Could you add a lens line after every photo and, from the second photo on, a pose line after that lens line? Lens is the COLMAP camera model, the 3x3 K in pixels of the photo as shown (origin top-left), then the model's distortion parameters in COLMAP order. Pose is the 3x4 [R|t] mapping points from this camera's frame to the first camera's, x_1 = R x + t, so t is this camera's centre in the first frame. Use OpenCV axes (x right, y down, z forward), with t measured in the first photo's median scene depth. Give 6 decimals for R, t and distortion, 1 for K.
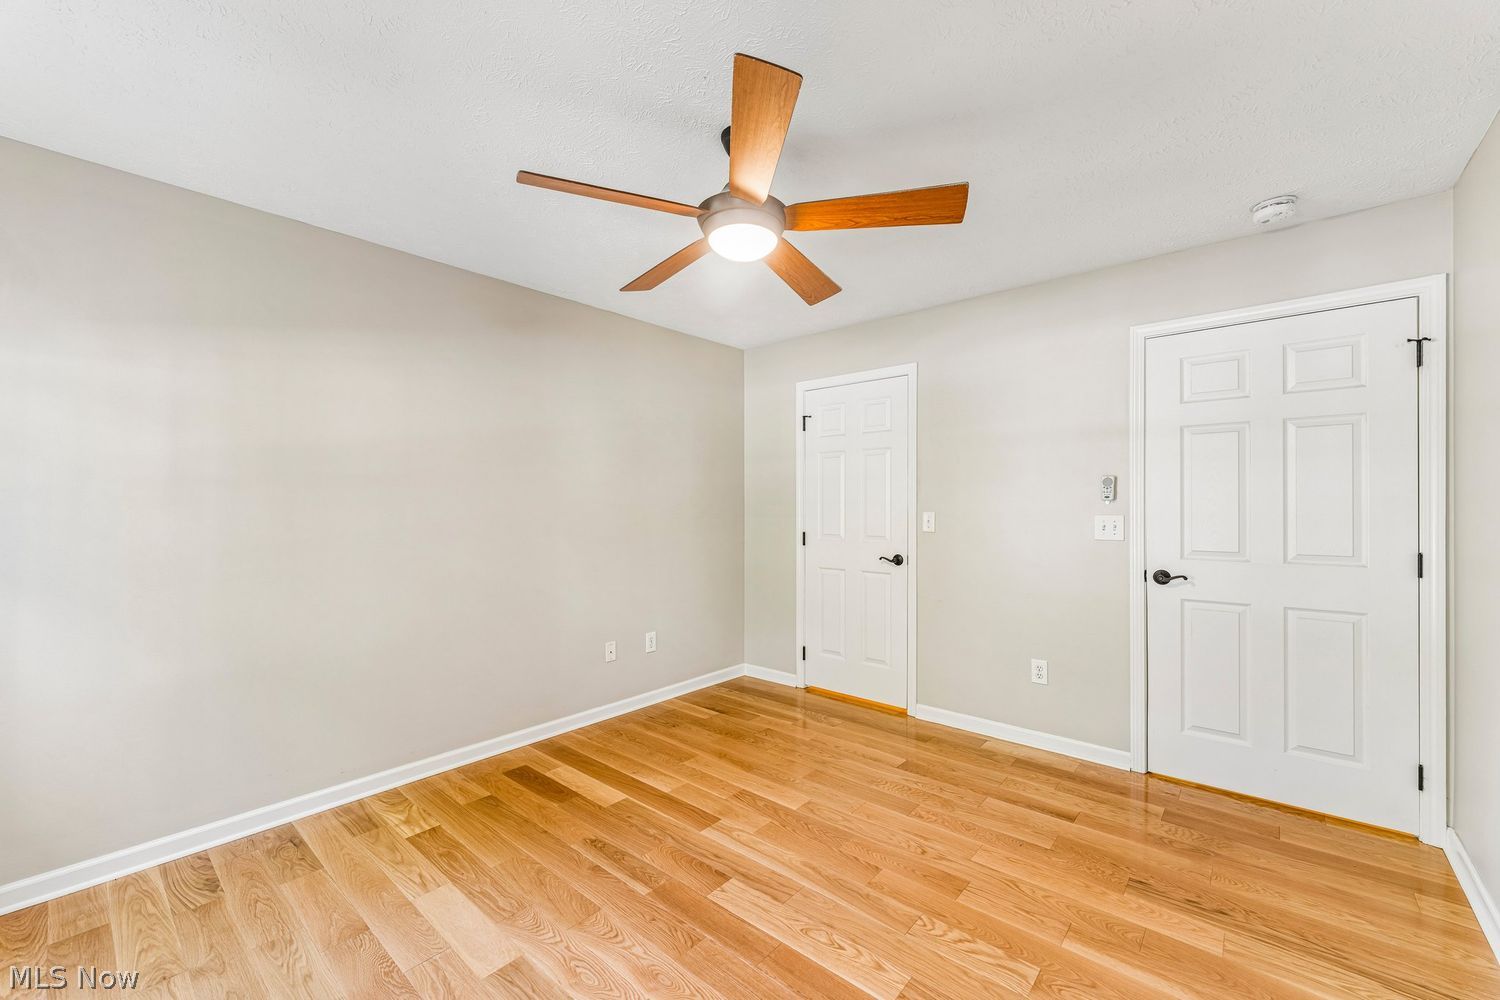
lens RADIAL K [[635.5, 0, 753.0], [0, 635.5, 504.1], [0, 0, 1]] dist [-0.001659, -0.000236]
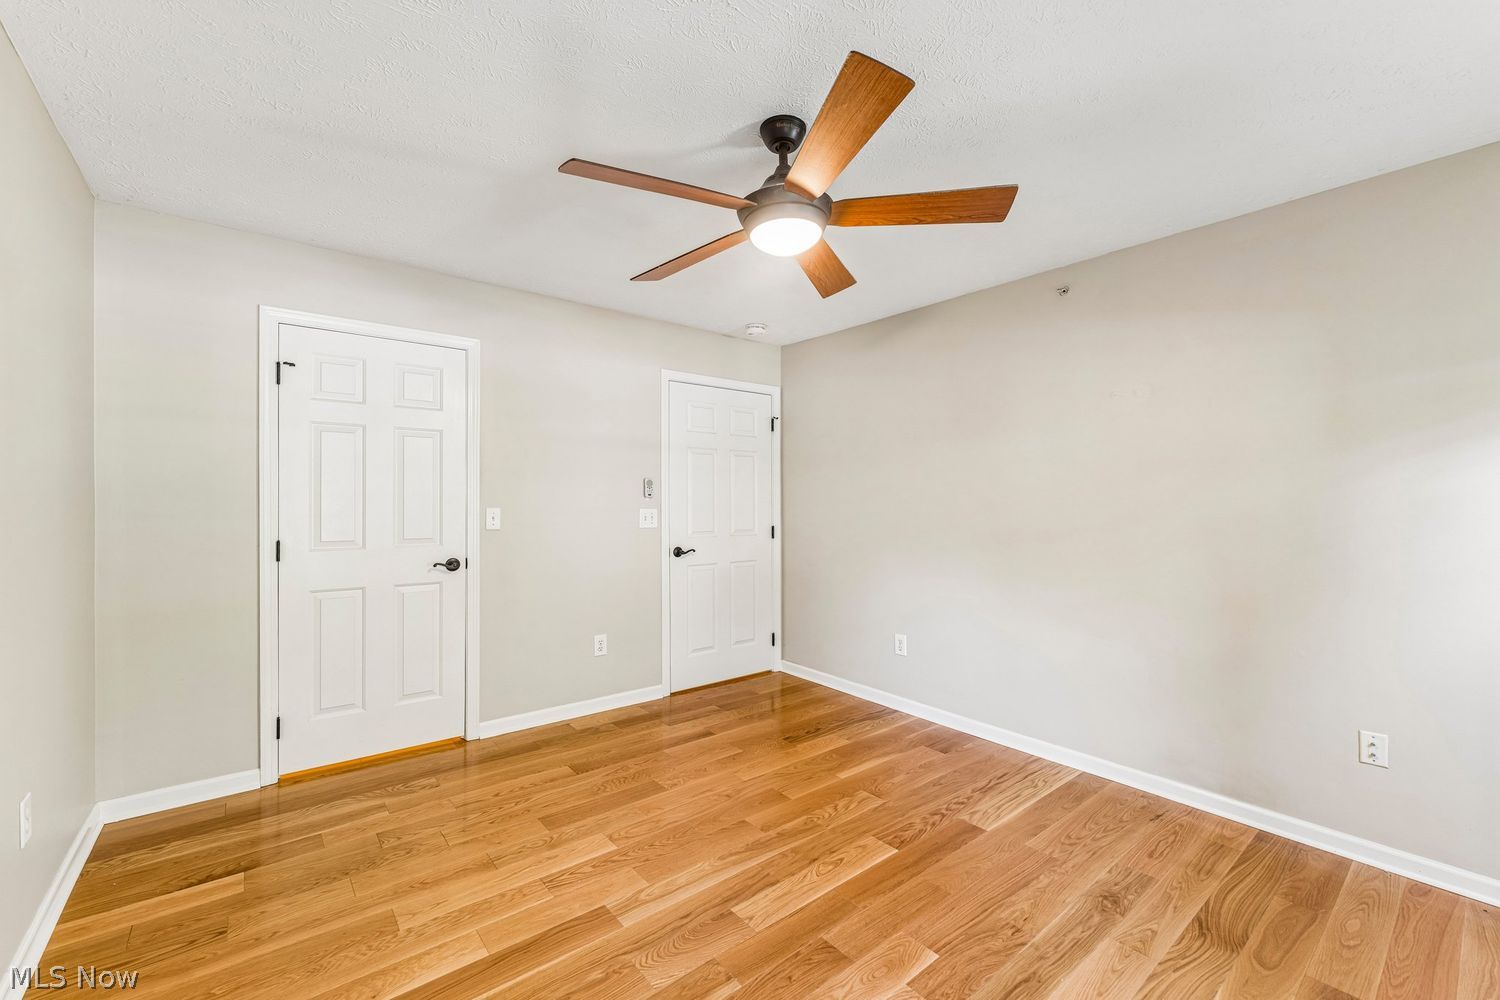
lens RADIAL K [[616.5, 0, 741.2], [0, 616.5, 496.9], [0, 0, 1]] dist [0.000613, -0.000060]
pose [[0.153348, 0.009021, 0.988131, -0.662266], [-0.005456, 0.999951, -0.008282, 0.003027], [-0.988157, -0.004121, 0.153390, 0.619020]]
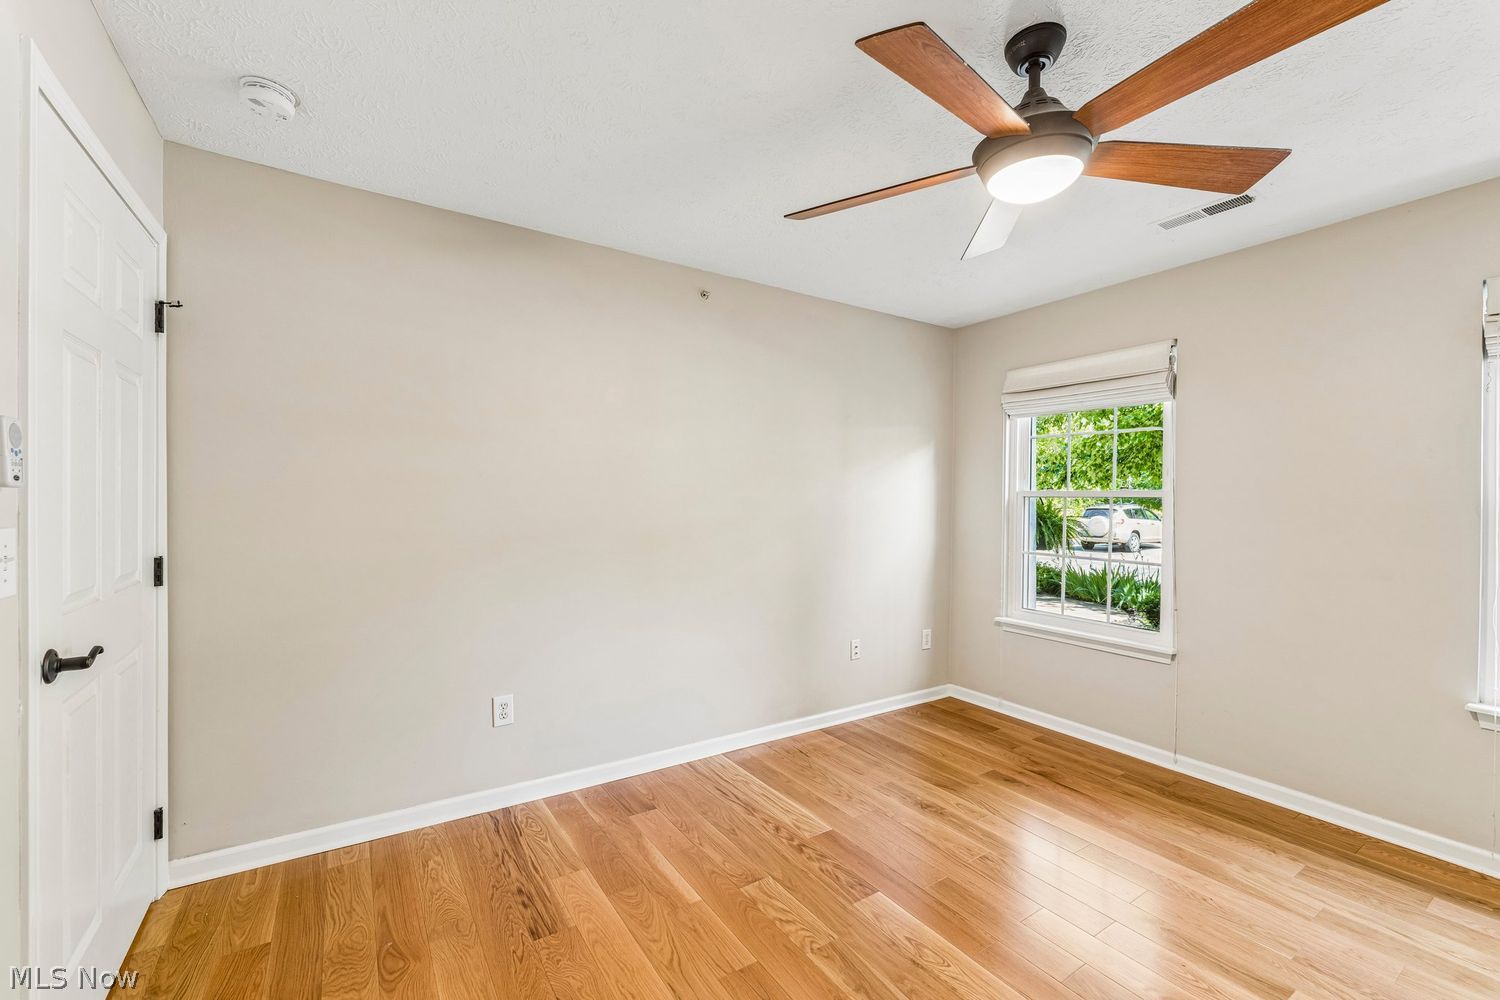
lens RADIAL K [[642.7, 0, 751.2], [0, 642.7, 488.6], [0, 0, 1]] dist [-0.000548, -0.000130]
pose [[-0.969169, -0.000578, 0.246398, 0.079285], [-0.002912, 0.999954, -0.009106, -0.003337], [-0.246382, -0.009543, -0.969126, 1.258179]]
